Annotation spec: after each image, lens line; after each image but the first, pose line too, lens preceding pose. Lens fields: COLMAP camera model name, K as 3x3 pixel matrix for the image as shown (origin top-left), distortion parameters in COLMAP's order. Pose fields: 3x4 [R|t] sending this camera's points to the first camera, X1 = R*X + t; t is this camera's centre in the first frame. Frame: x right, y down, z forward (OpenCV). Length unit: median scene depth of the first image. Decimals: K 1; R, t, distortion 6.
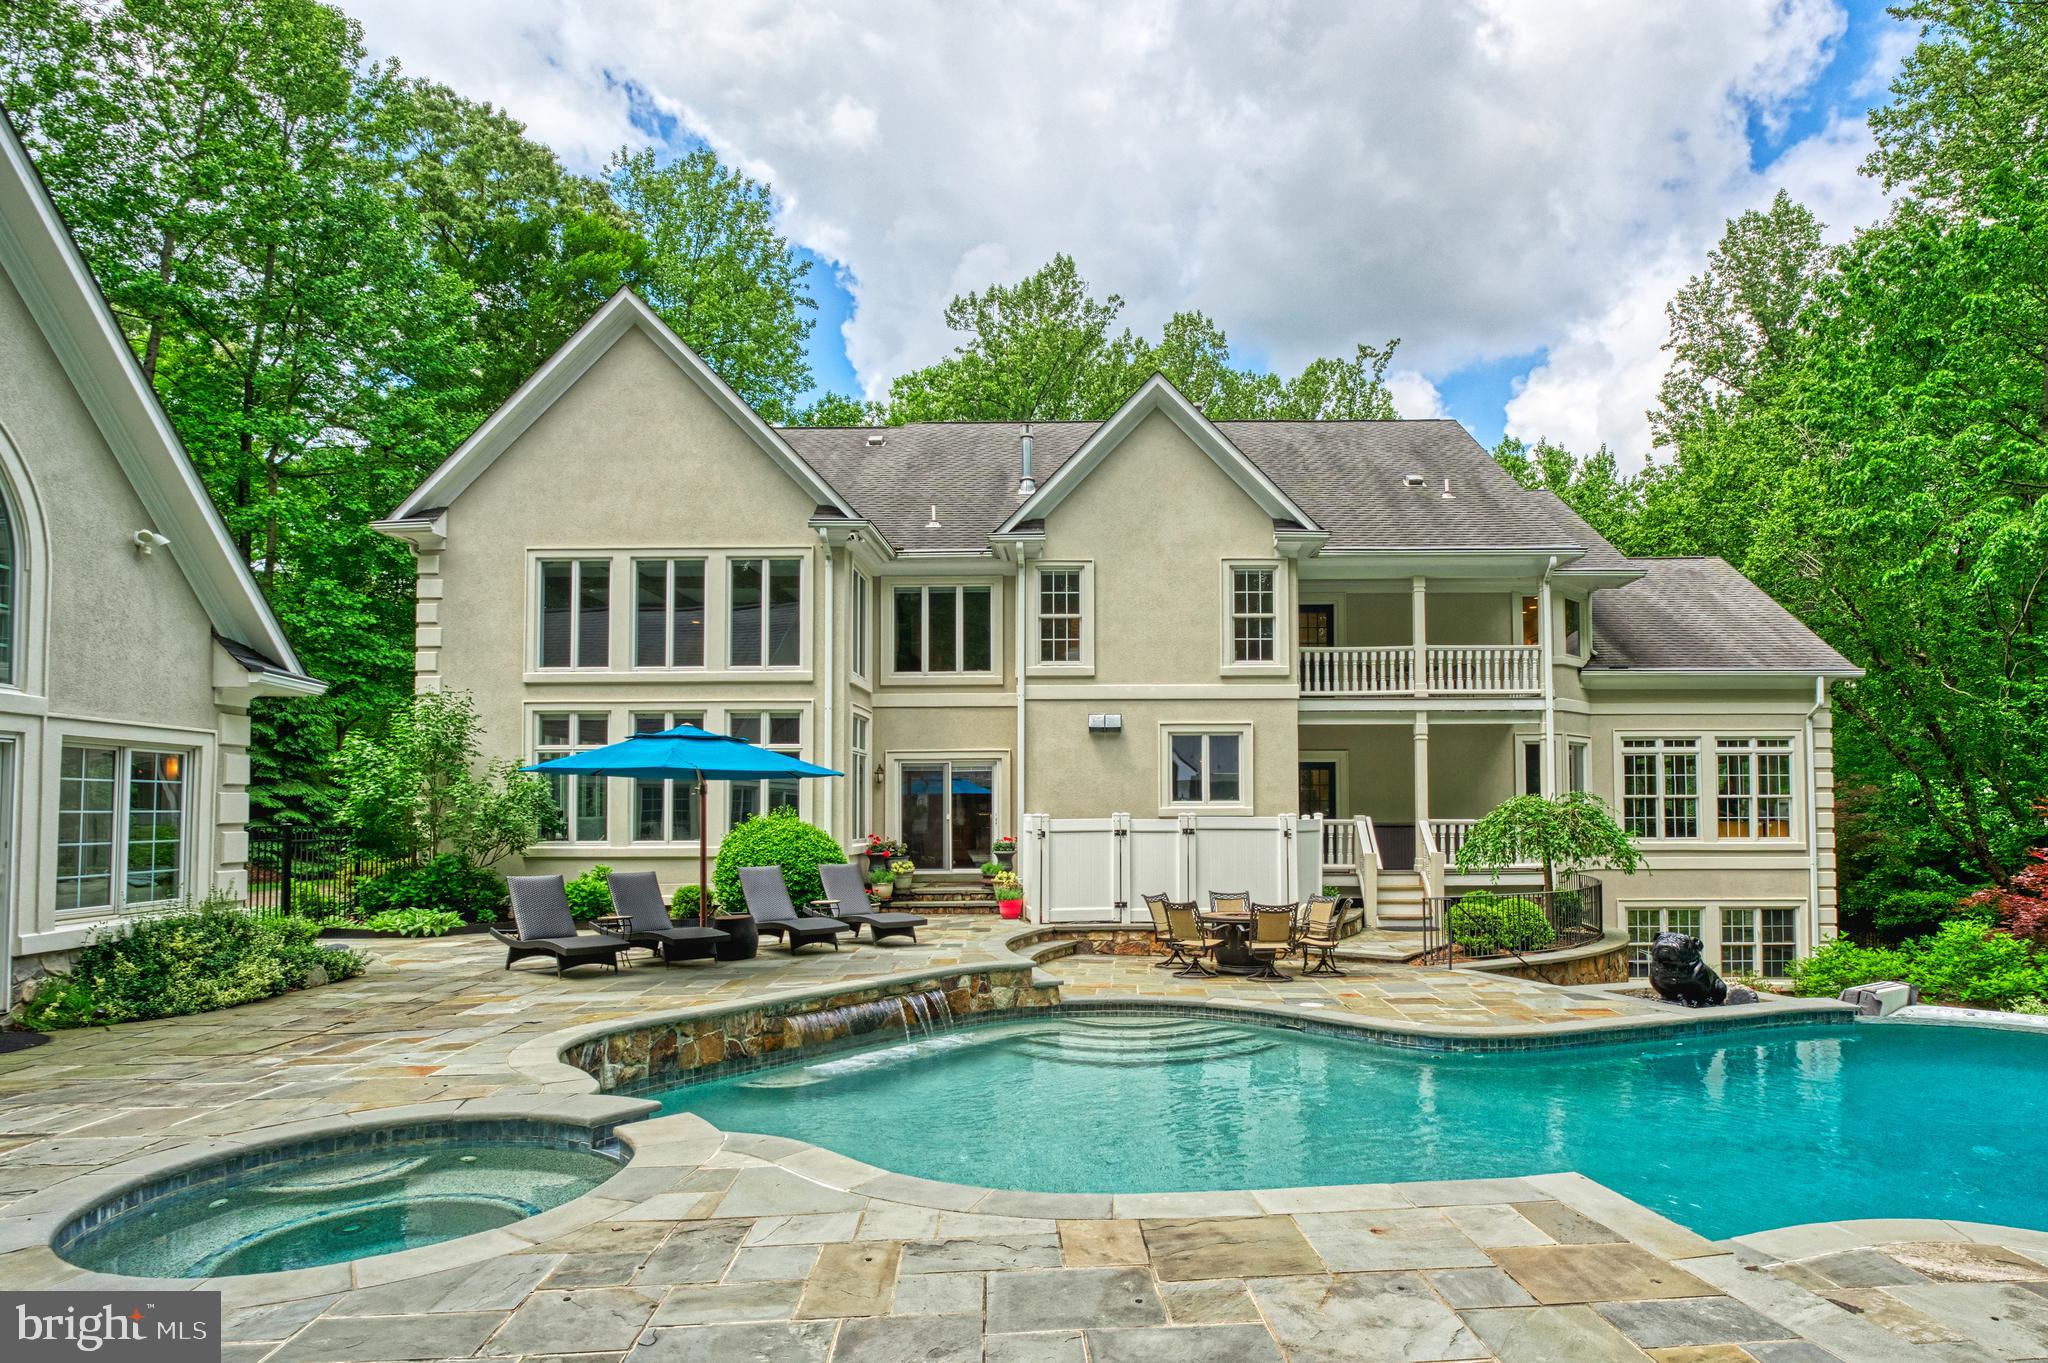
lens RADIAL K [[1095.5, 0, 1101.8], [0, 1095.5, 769.8], [0, 0, 1]] dist [-0.008036, -0.004987]
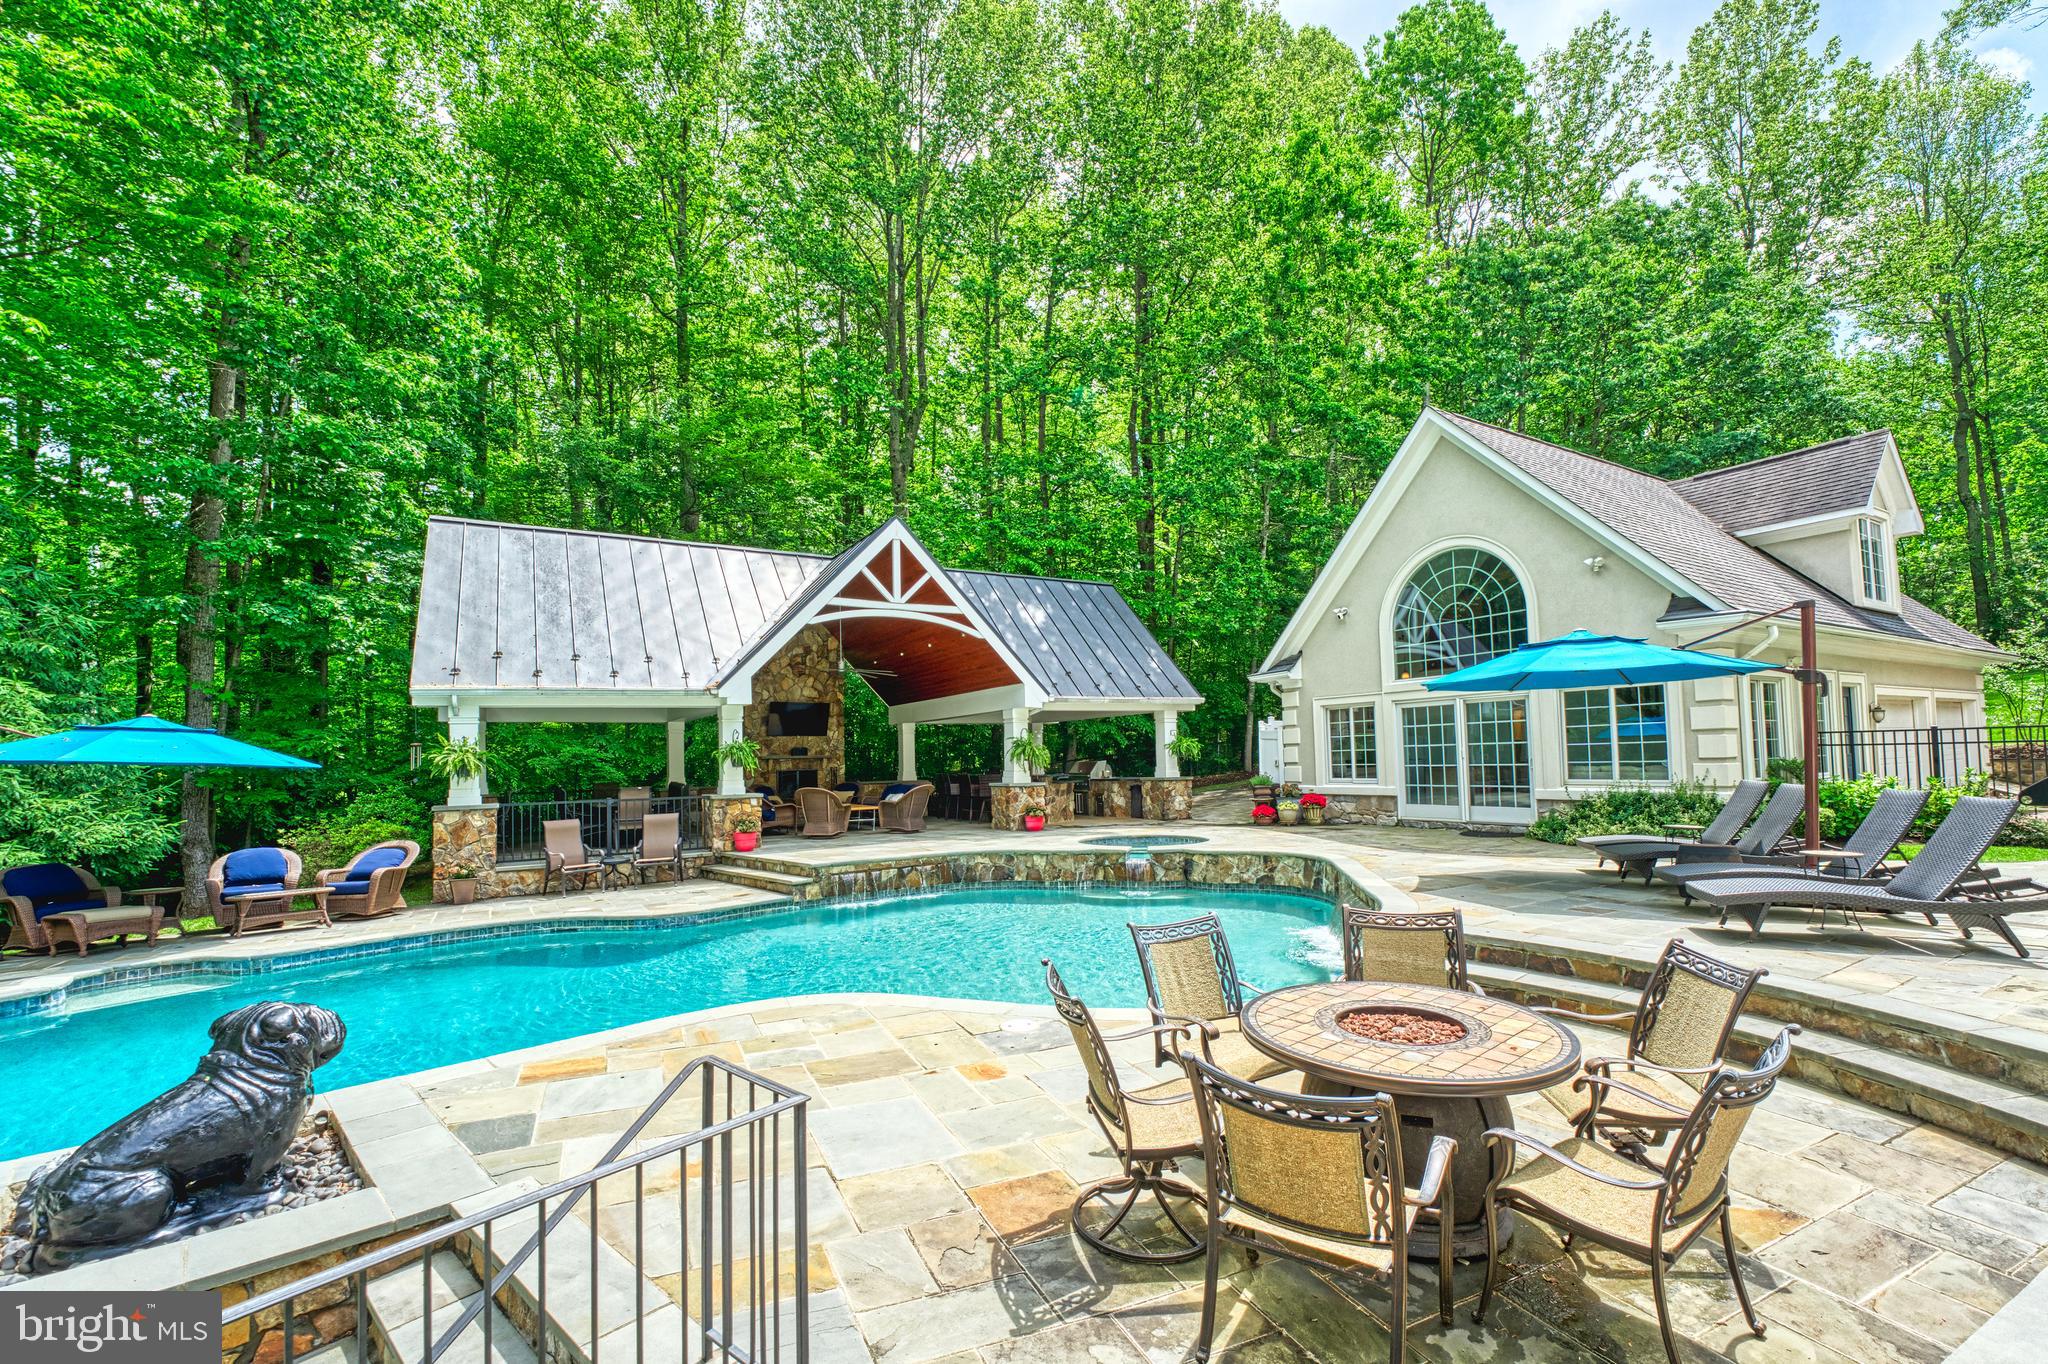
lens RADIAL K [[908.2, 0, 1015.8], [0, 908.2, 712.4], [0, 0, 1]] dist [-0.016587, -0.000445]
pose [[-0.901953, 0.004365, -0.431812, 0.266609], [0.045186, 0.995413, -0.084322, 0.047371], [0.429463, -0.095567, -0.898013, 0.924966]]
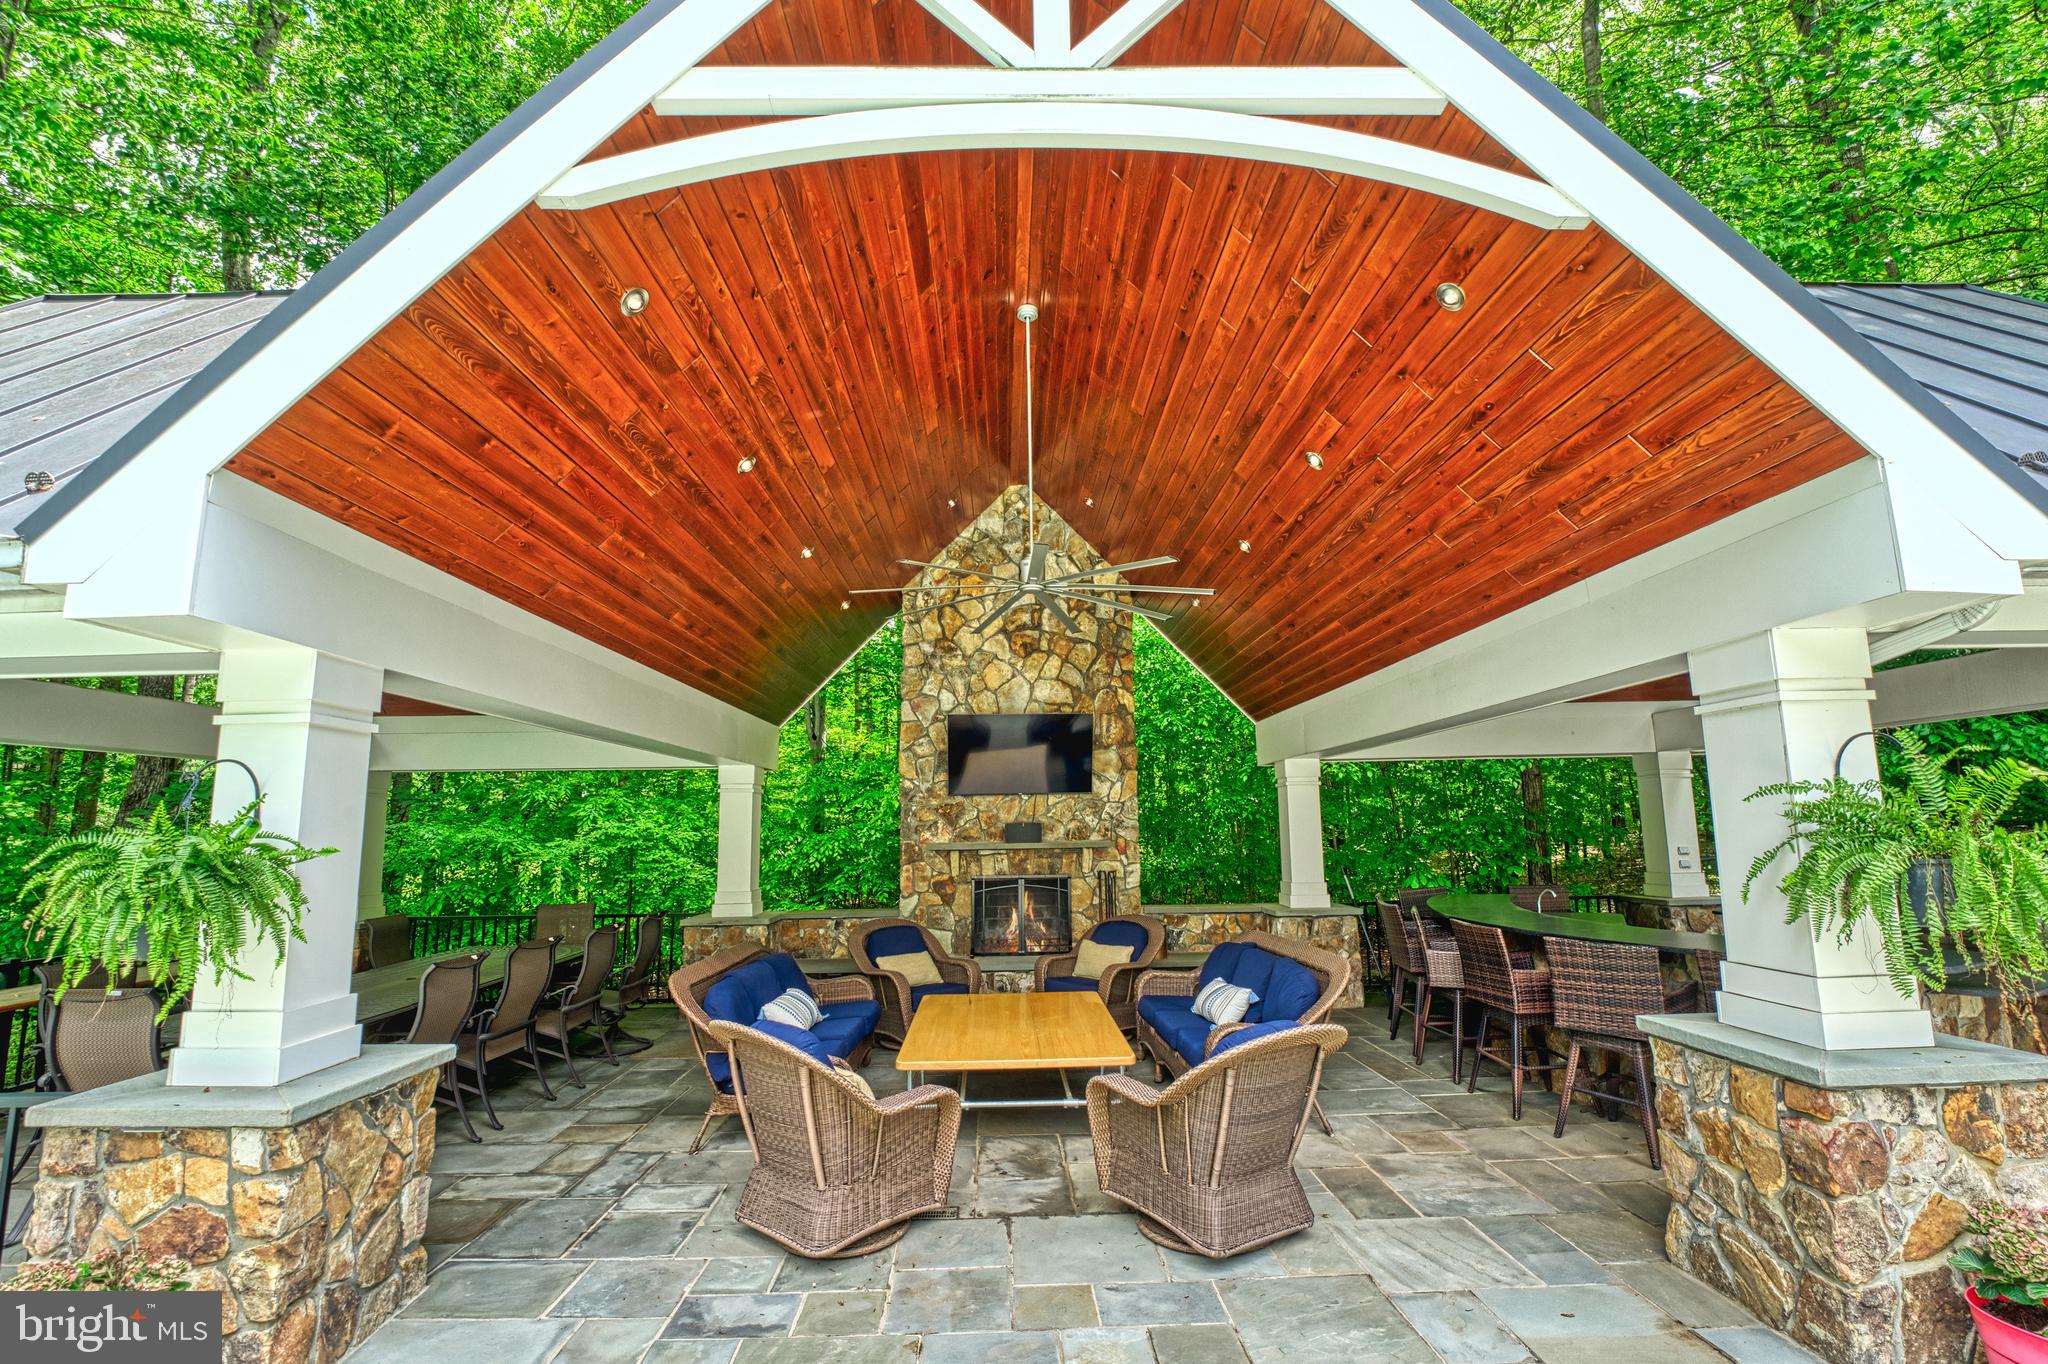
lens RADIAL K [[852.4, 0, 1041.0], [0, 852.4, 698.1], [0, 0, 1]] dist [-0.022832, 0.000922]
pose [[-0.999197, 0.027067, 0.029526, -0.010677], [0.021009, 0.981750, -0.189014, 0.002545], [-0.034103, -0.188242, -0.981530, 0.217280]]
